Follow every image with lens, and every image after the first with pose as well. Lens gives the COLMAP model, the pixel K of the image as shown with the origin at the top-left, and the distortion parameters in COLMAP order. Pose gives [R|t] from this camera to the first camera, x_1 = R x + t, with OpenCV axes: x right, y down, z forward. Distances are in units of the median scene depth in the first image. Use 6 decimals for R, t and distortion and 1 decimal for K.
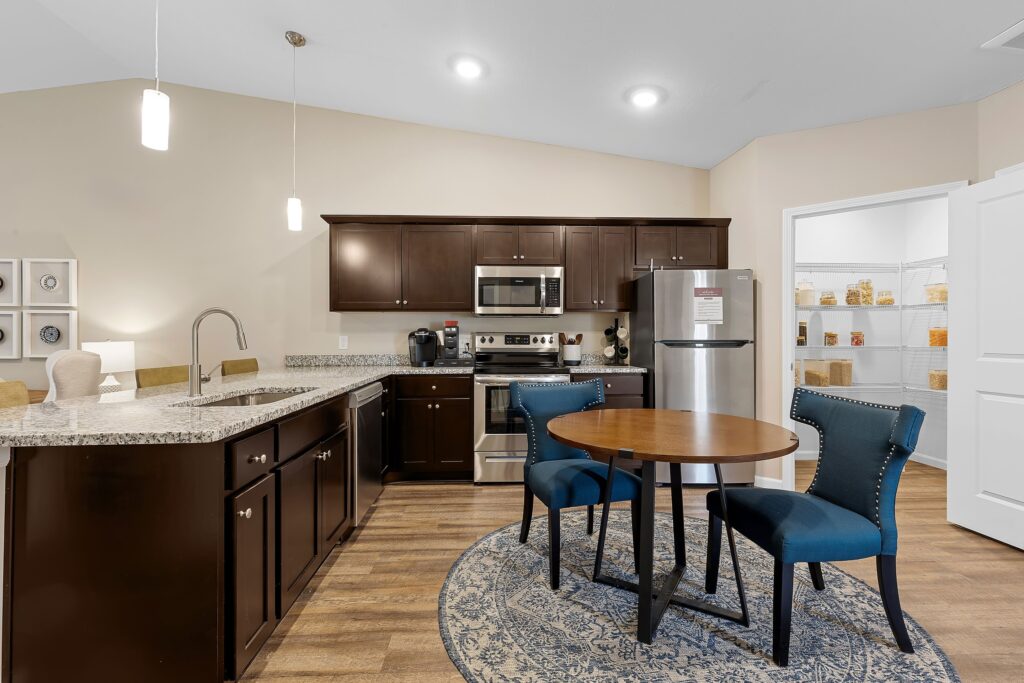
lens RADIAL K [[463.5, 0, 507.8], [0, 463.5, 336.6], [0, 0, 1]] dist [0.010909, -0.001307]
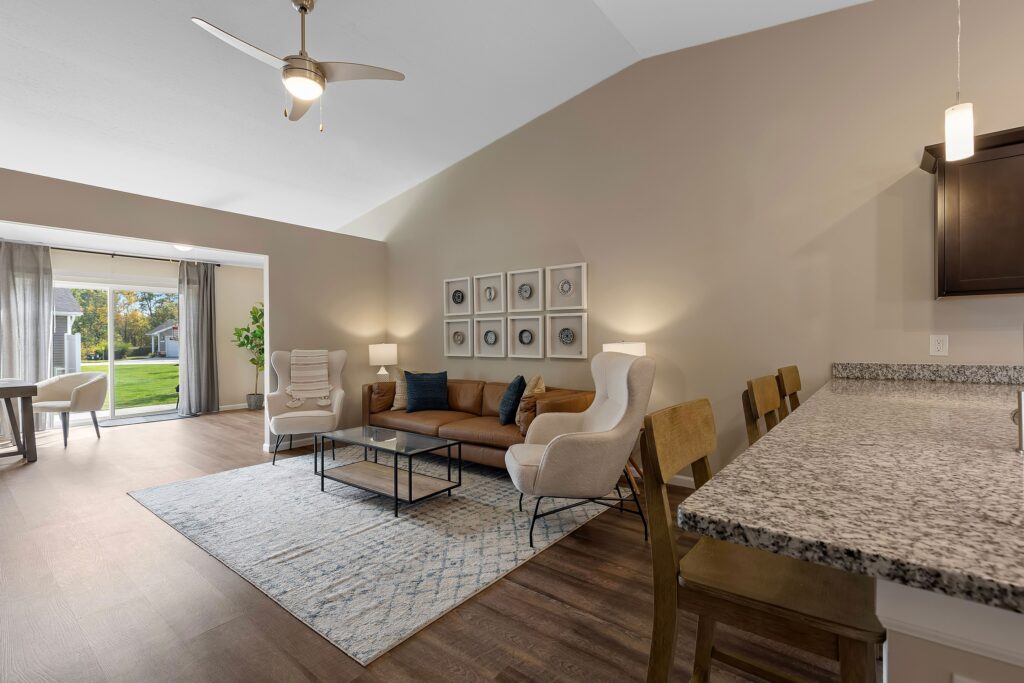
lens RADIAL K [[463.5, 0, 506.6], [0, 463.5, 341.2], [0, 0, 1]] dist [0.010909, -0.001307]
pose [[0.750364, -0.001499, -0.661024, -0.401575], [0.007054, 0.999959, 0.005740, -0.000588], [0.660988, -0.008970, 0.750343, 0.128649]]
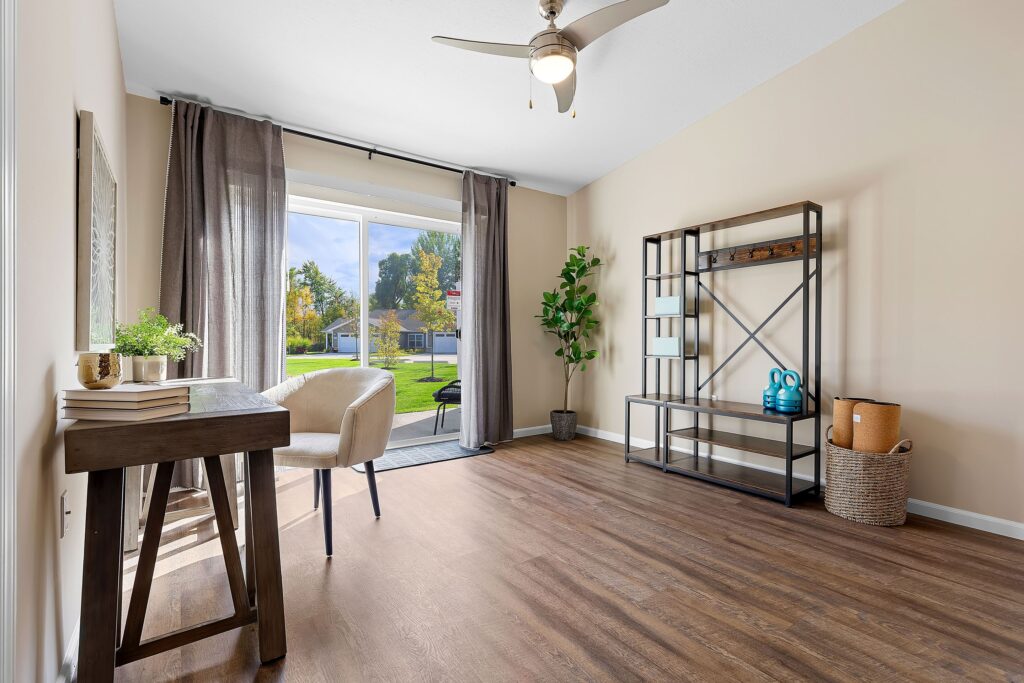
lens RADIAL K [[463.5, 0, 511.5], [0, 463.5, 339.7], [0, 0, 1]] dist [0.010909, -0.001307]
pose [[0.556612, 0.000040, -0.830772, -1.688601], [0.002781, 0.999994, 0.001911, 0.055066], [0.830768, -0.003374, 0.556609, 0.174999]]
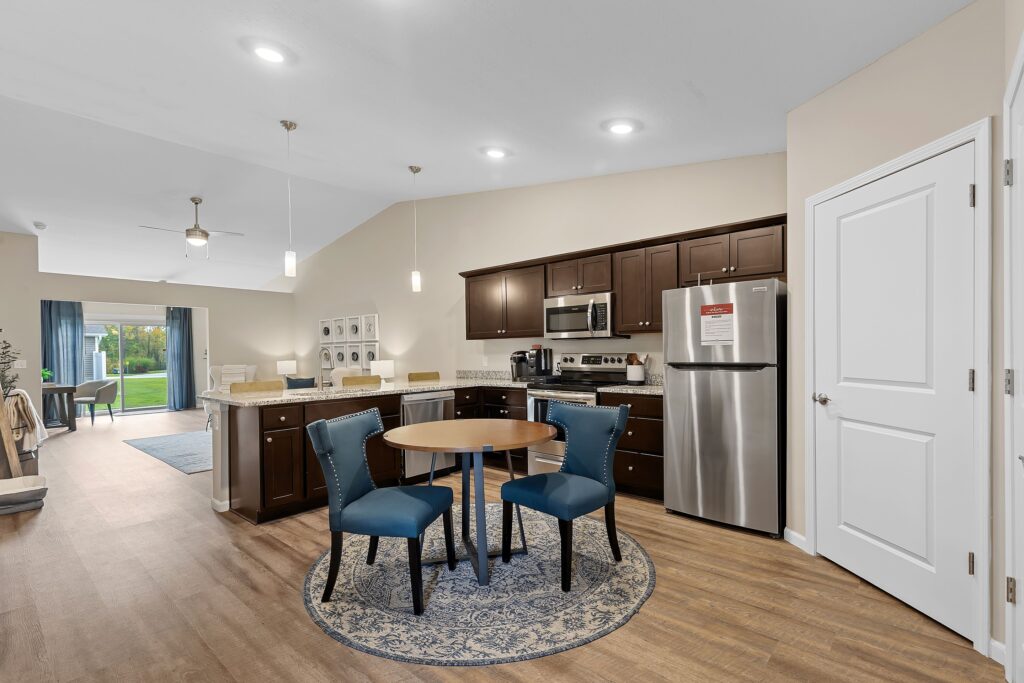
lens RADIAL K [[463.5, 0, 492.9], [0, 463.5, 355.5], [0, 0, 1]] dist [0.010909, -0.001307]
pose [[0.716037, -0.003573, -0.698054, 0.645542], [0.014390, 0.999850, 0.009643, -0.018586], [0.697914, -0.016950, 0.715981, 0.043606]]
